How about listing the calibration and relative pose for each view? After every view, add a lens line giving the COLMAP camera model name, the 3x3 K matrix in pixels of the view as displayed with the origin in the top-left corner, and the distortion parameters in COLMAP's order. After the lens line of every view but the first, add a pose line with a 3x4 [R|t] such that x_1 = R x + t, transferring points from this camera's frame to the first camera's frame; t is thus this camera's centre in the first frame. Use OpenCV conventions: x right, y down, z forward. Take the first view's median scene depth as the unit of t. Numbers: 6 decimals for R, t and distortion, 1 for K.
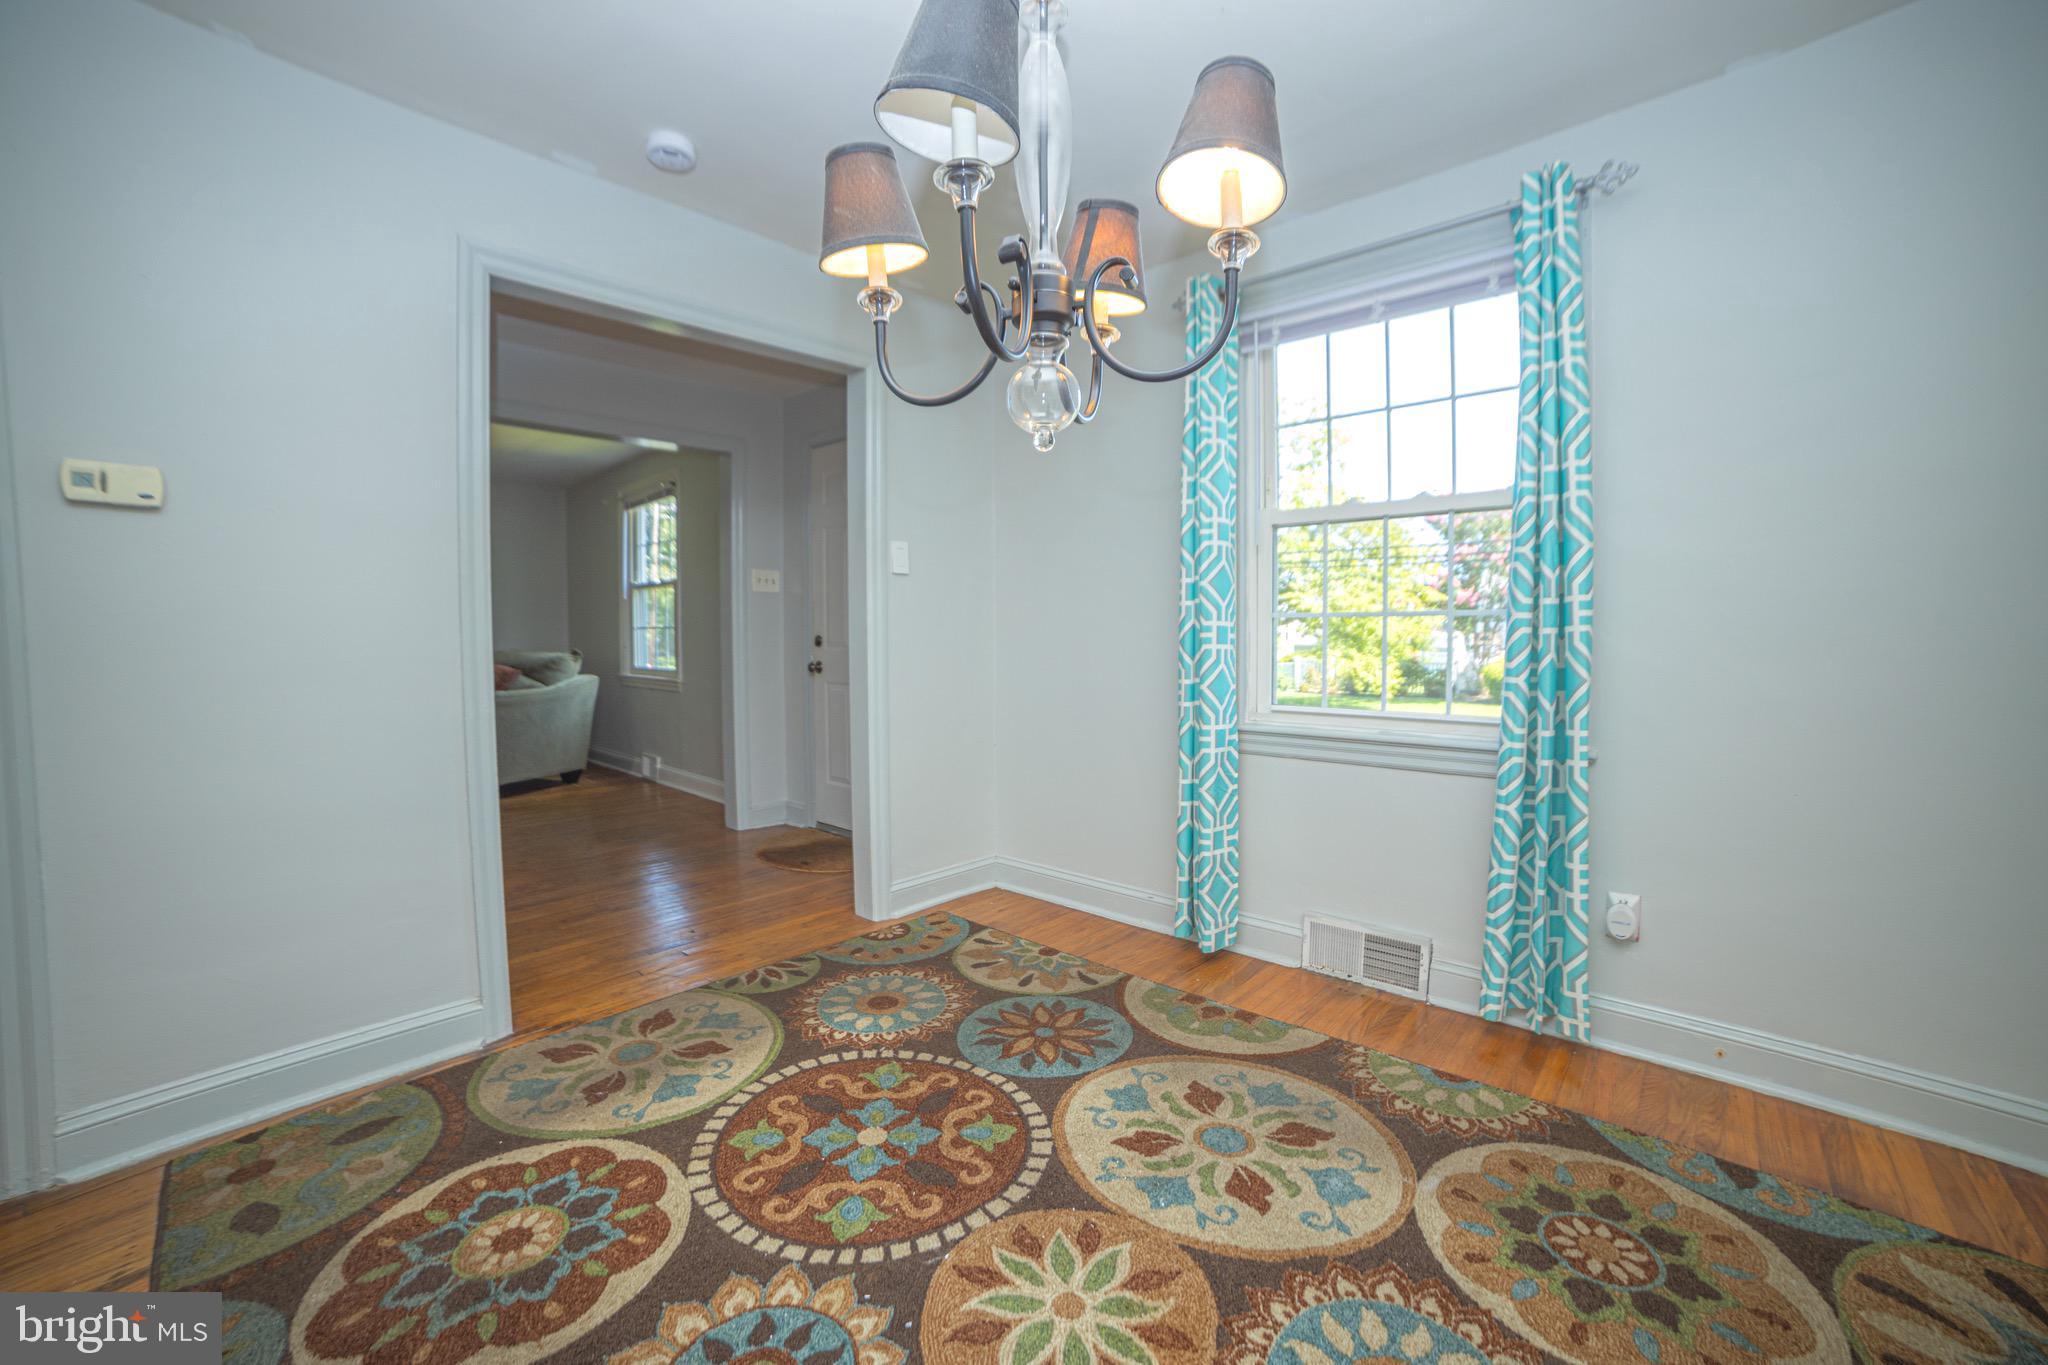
lens RADIAL K [[817.4, 0, 1029.5], [0, 817.4, 670.2], [0, 0, 1]] dist [-0.106552, 0.035526]
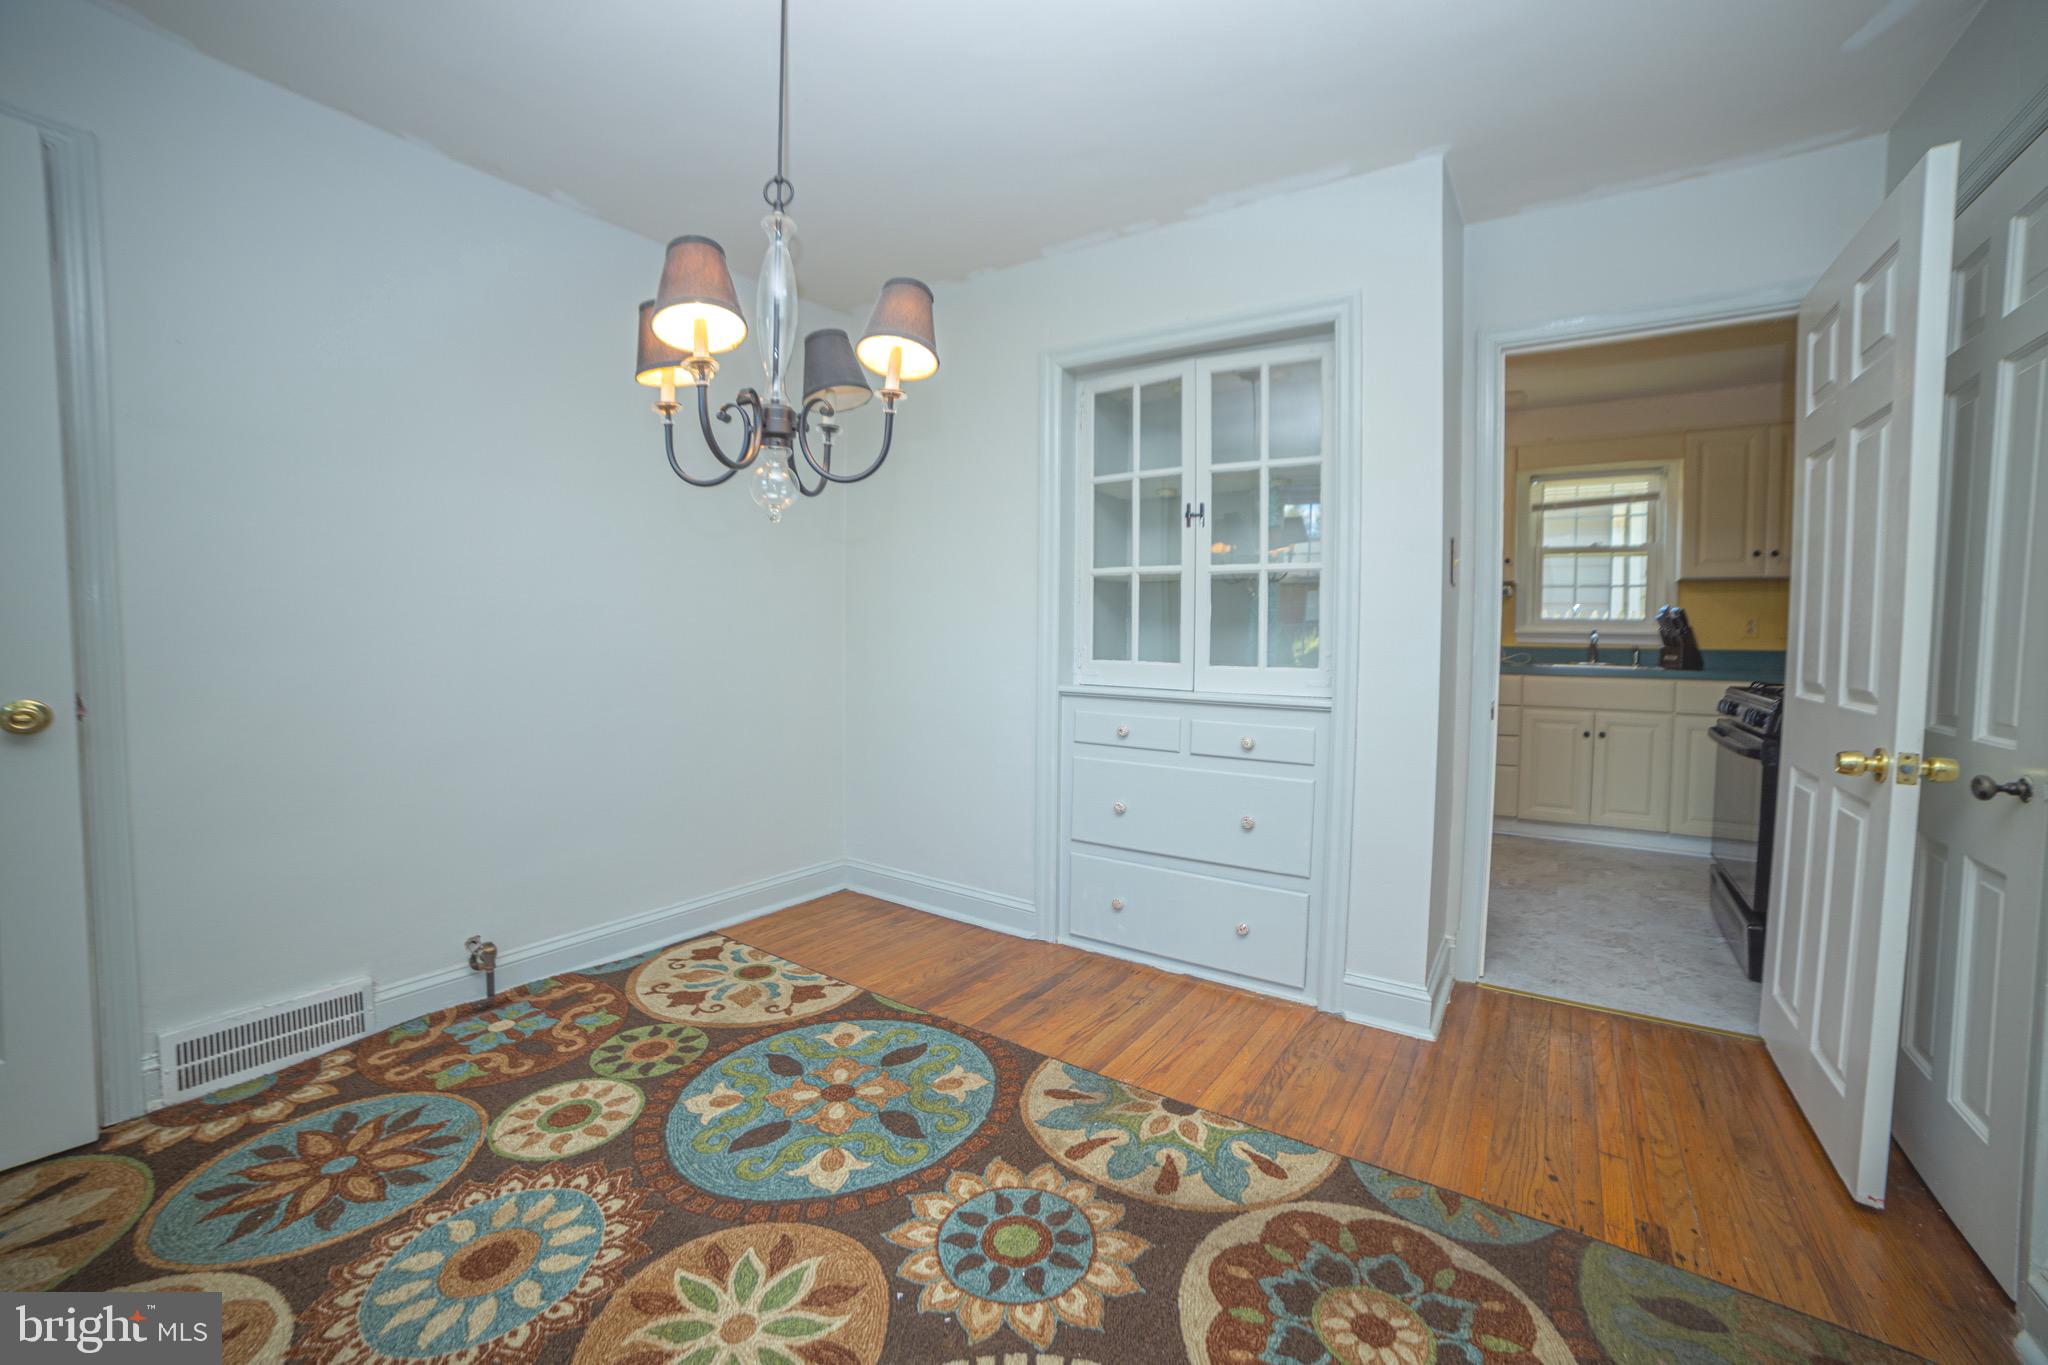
lens RADIAL K [[817.4, 0, 1029.5], [0, 817.4, 670.2], [0, 0, 1]] dist [-0.106552, 0.035526]
pose [[-0.989718, 0.001877, -0.143019, -0.178488], [-0.011719, 0.995488, 0.094159, -0.102340], [0.142551, 0.094866, -0.985231, 1.934026]]
